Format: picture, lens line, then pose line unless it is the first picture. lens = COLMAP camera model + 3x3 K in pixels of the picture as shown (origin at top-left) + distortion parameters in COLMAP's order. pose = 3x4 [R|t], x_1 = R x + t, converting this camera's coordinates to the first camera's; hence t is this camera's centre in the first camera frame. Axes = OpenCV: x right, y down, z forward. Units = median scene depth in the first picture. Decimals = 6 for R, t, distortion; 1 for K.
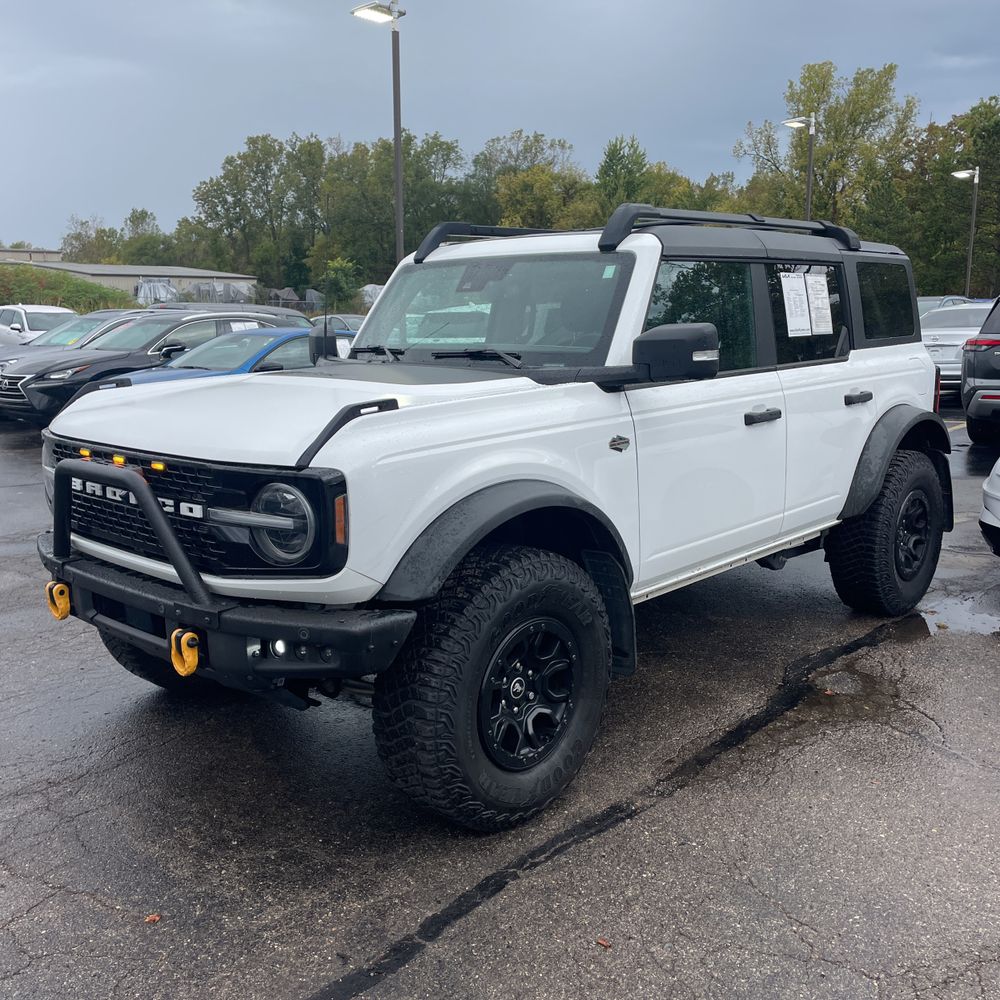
lens RADIAL K [[1013.1, 0, 500.4], [0, 1013.1, 485.3], [0, 0, 1]] dist [0.099663, -0.143794]
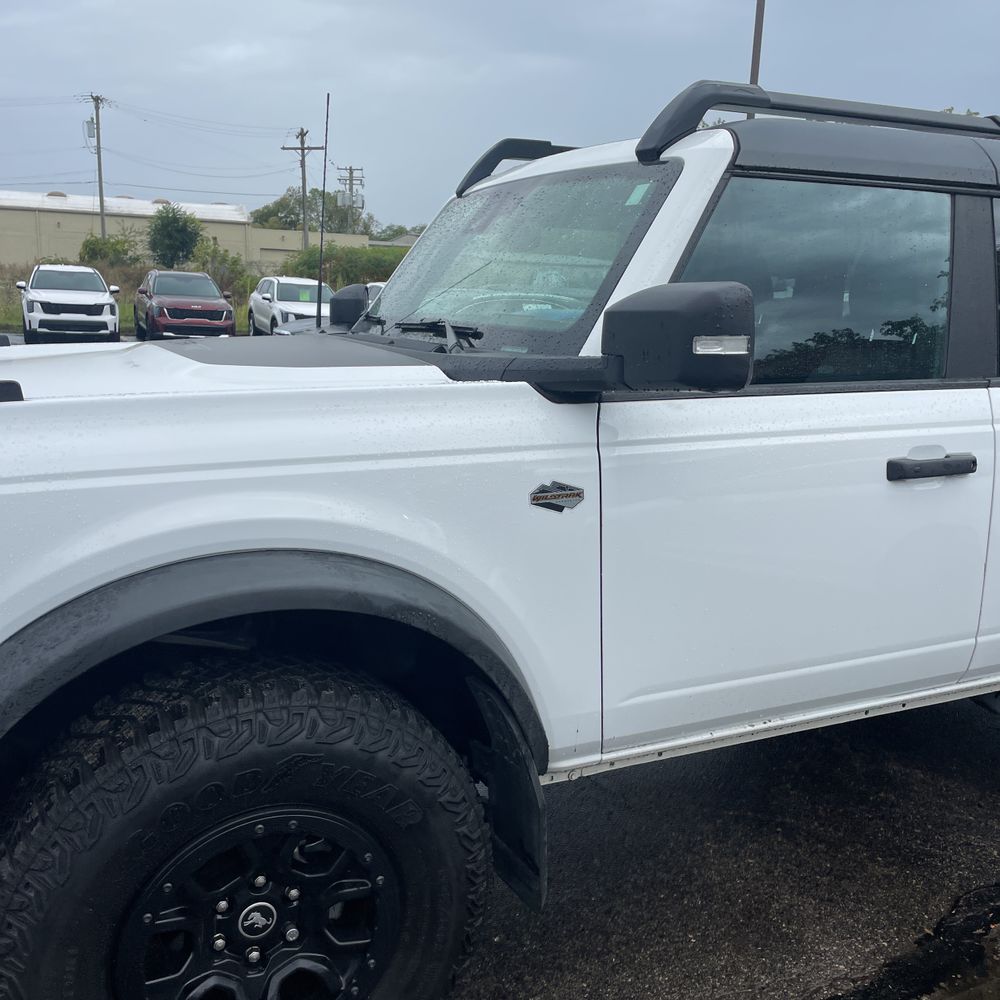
lens RADIAL K [[1002.0, 0, 520.3], [0, 1002.0, 509.5], [0, 0, 1]] dist [0.103202, -0.133526]
pose [[0.933806, 0.112412, -0.339662, 0.233706], [-0.100941, 0.993568, 0.051315, -0.049394], [0.343245, -0.013632, 0.939147, 0.393389]]
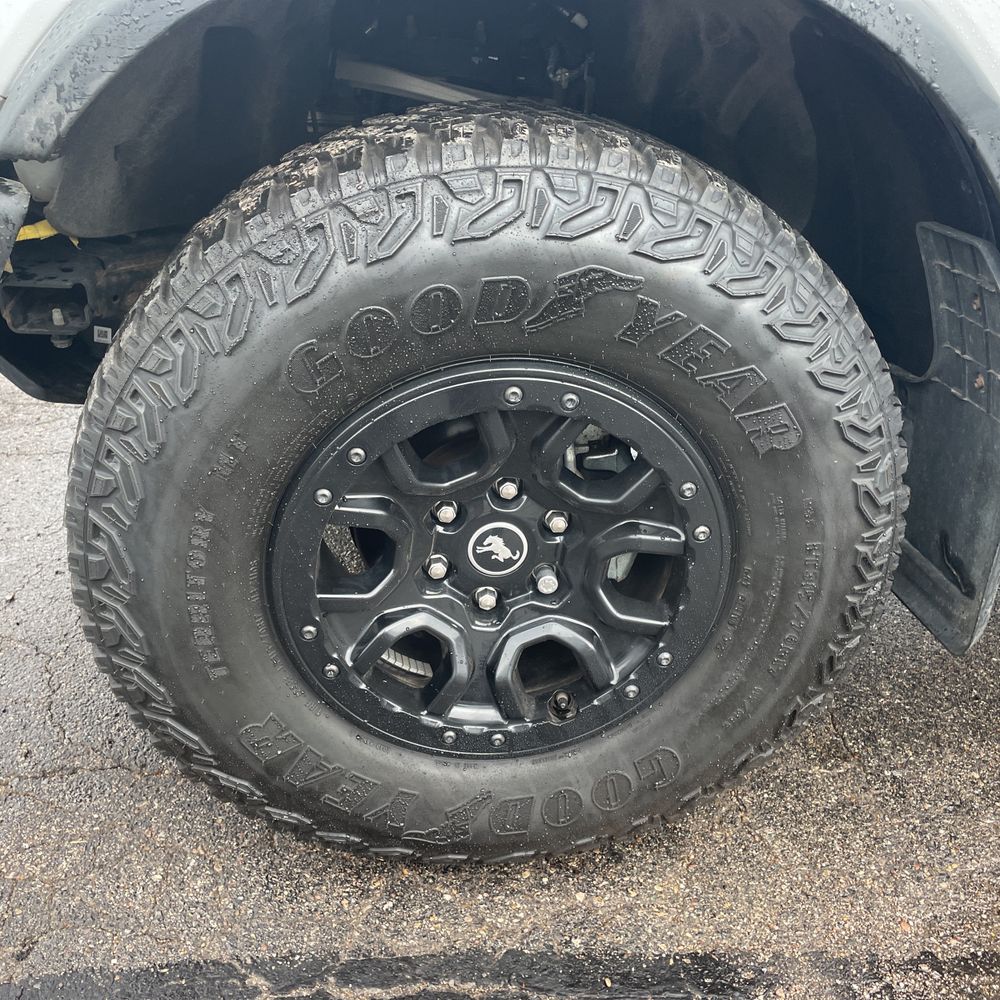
lens RADIAL K [[1005.8, 0, 512.1], [0, 1005.8, 493.5], [0, 0, 1]] dist [0.098782, -0.140389]
pose [[0.750865, 0.368026, -0.548415, 0.150664], [-0.202884, 0.918738, 0.338760, 0.047308], [0.628522, -0.143098, 0.764515, 0.550728]]
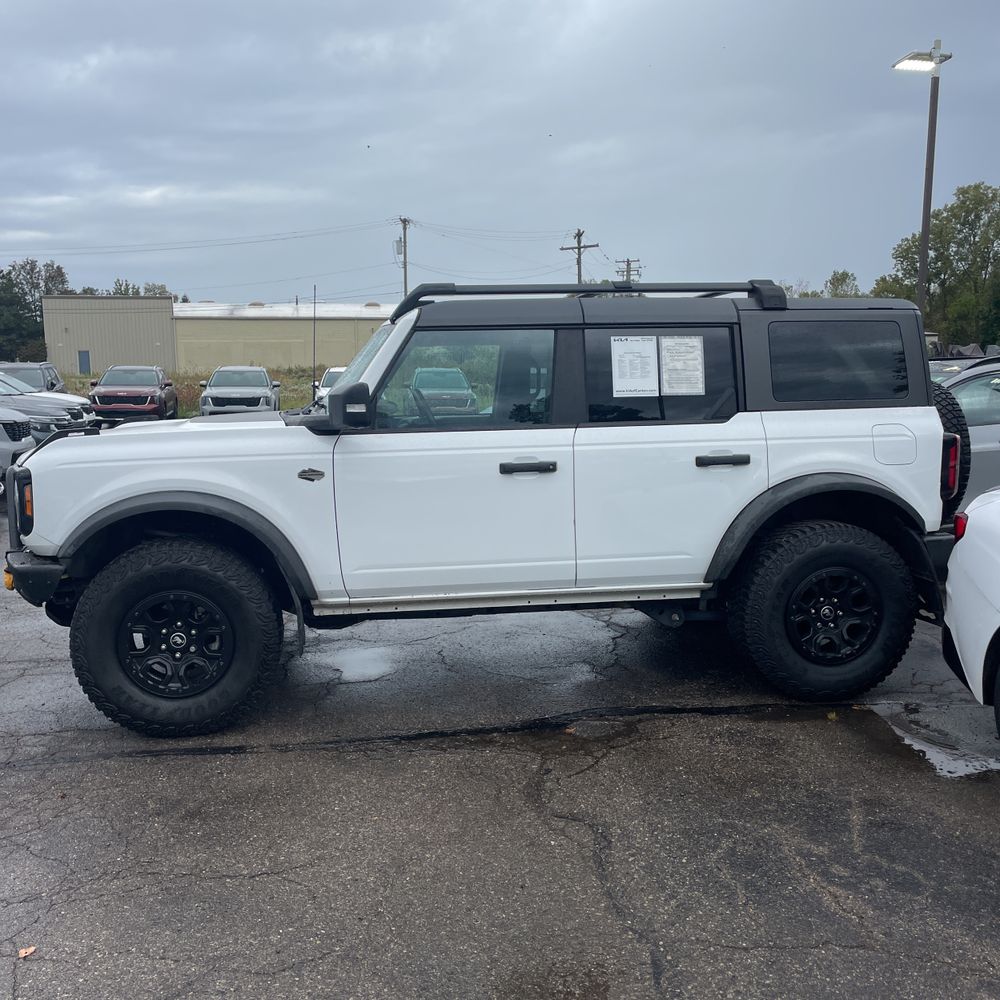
lens RADIAL K [[999.9, 0, 495.6], [0, 999.9, 519.1], [0, 0, 1]] dist [0.116521, -0.163694]
pose [[0.784568, 0.091354, -0.613276, 0.884951], [-0.105035, 0.994373, 0.013751, -0.022657], [0.611081, 0.053627, 0.789749, 0.121016]]
